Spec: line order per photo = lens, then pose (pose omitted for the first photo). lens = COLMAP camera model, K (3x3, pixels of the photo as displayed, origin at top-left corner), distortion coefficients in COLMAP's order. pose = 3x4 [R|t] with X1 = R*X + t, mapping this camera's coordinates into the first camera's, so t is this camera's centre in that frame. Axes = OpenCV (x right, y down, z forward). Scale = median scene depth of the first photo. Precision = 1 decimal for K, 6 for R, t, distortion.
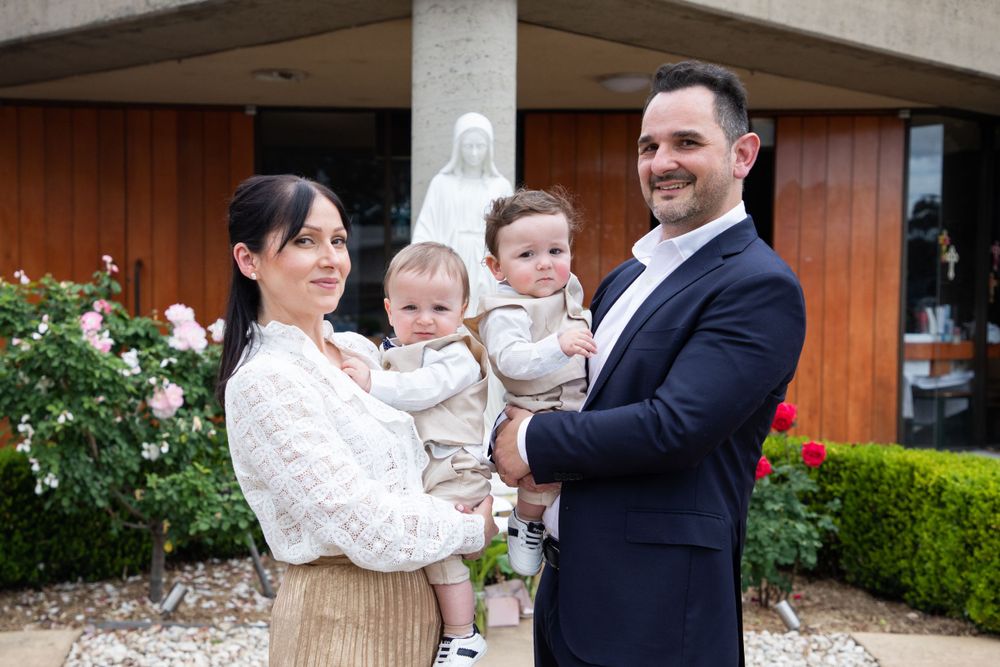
lens RADIAL K [[1433.0, 0, 499.1], [0, 1433.0, 334.7], [0, 0, 1]] dist [0.037967, 0.000000]
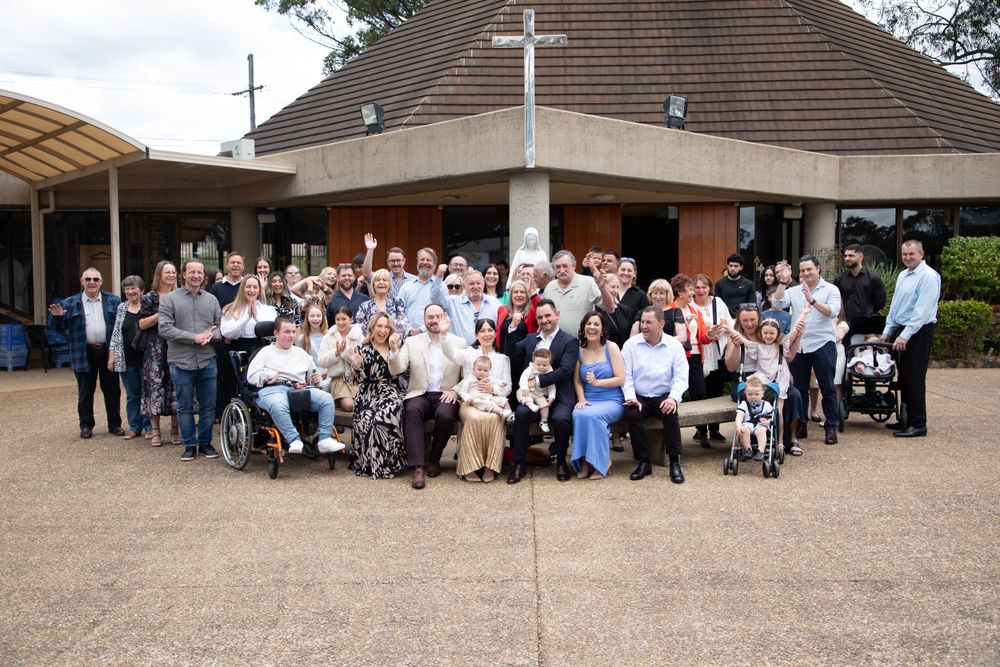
lens RADIAL K [[1054.9, 0, 500.0], [0, 1054.9, 333.0], [0, 0, 1]] dist [-0.000737, 0.000000]
pose [[0.996101, -0.005776, -0.088030, 0.063617], [0.009004, 0.999300, 0.036314, -0.019248], [0.087759, -0.036965, 0.995456, -0.640432]]
